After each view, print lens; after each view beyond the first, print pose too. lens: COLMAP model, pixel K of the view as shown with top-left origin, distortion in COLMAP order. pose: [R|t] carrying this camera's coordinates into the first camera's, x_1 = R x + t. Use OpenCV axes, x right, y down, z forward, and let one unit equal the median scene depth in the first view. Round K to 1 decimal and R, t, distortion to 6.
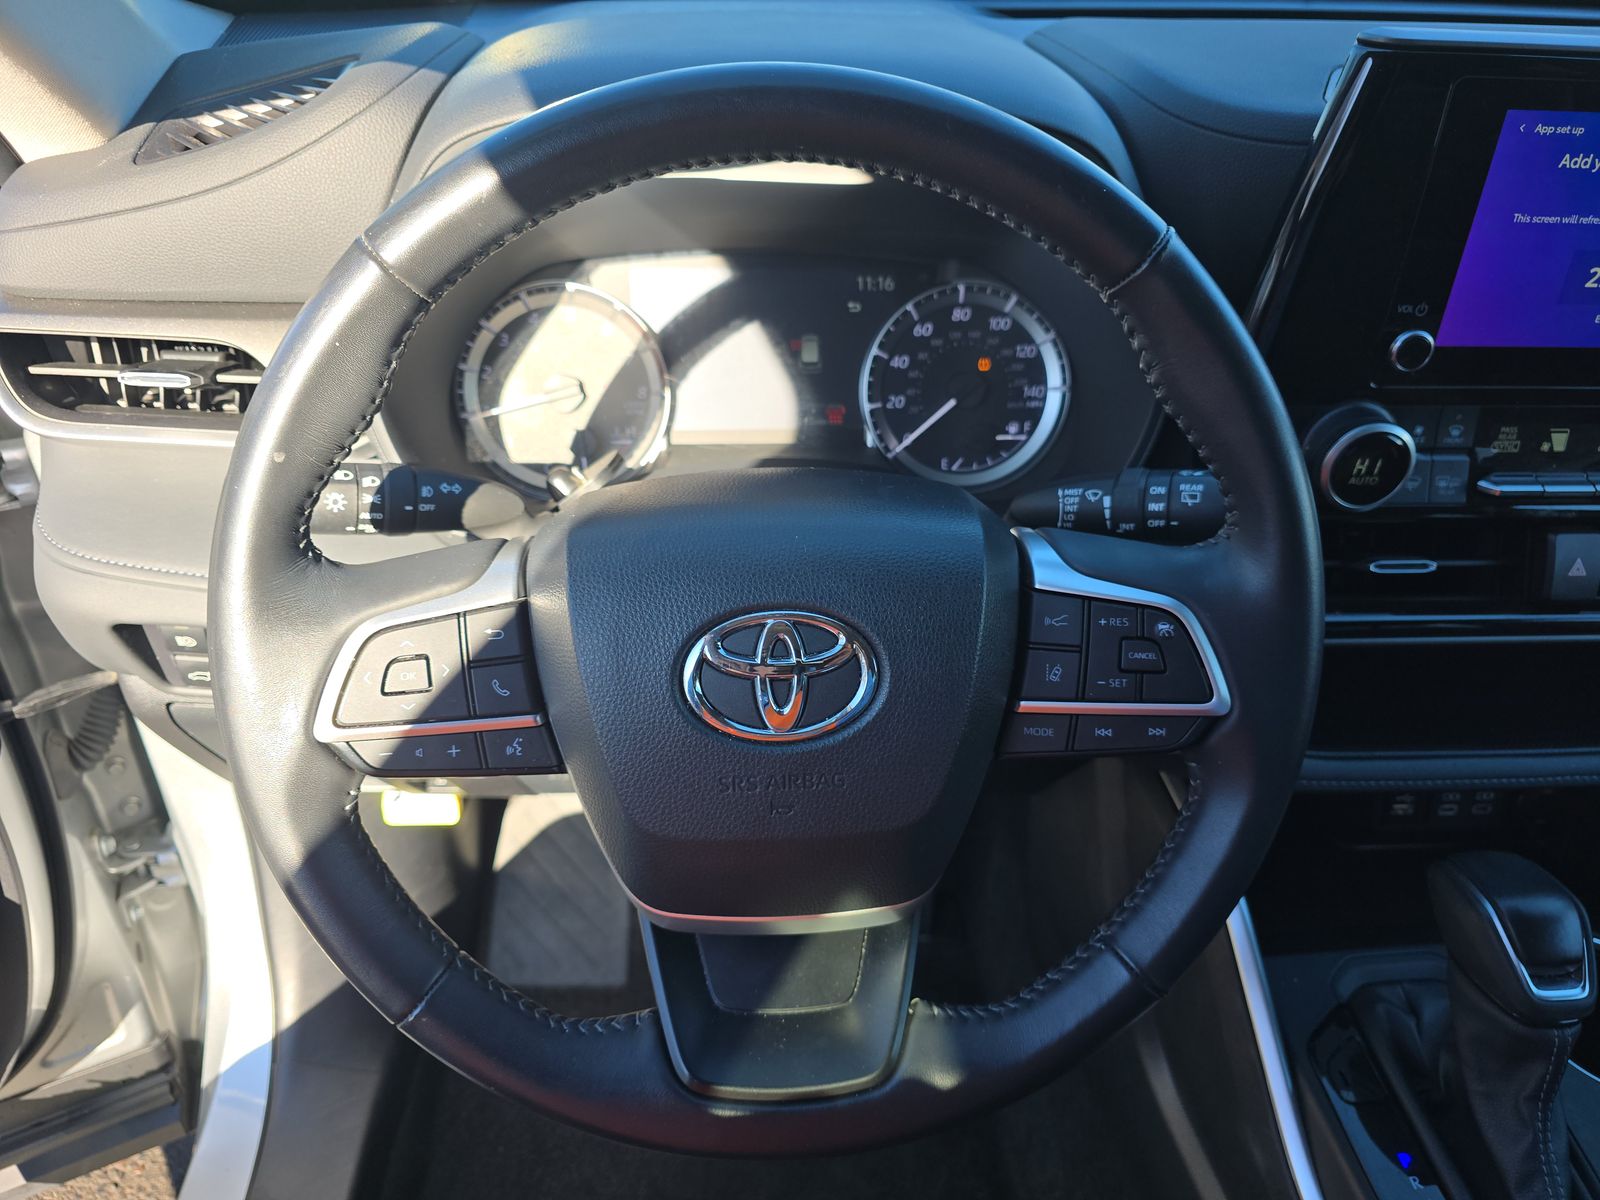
lens RADIAL K [[1073.6, 0, 796.8], [0, 1073.6, 604.5], [0, 0, 1]] dist [-0.000706, -0.022585]
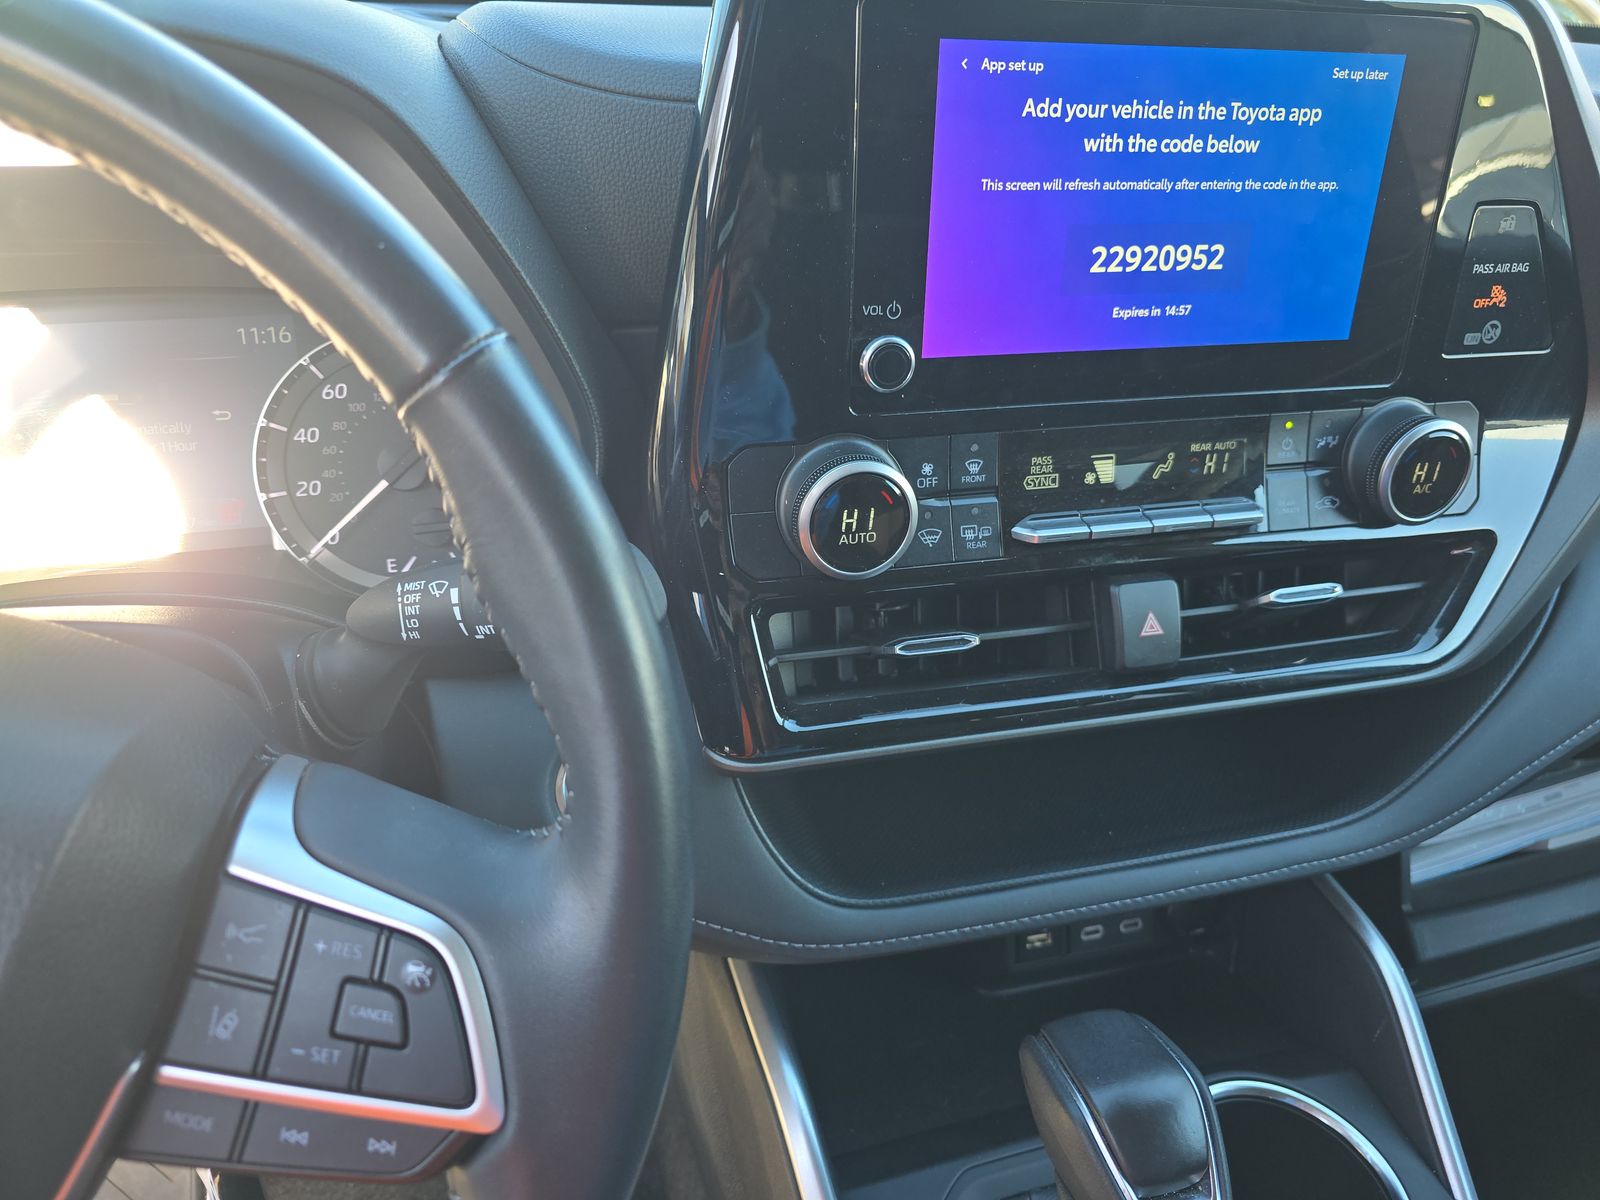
lens RADIAL K [[1073.6, 0, 801.3], [0, 1073.6, 599.7], [0, 0, 1]] dist [-0.000706, -0.022585]
pose [[0.978821, -0.088317, 0.184687, 0.346706], [0.108128, 0.989086, -0.100086, -0.001660], [-0.173832, 0.117936, 0.977688, 0.275157]]
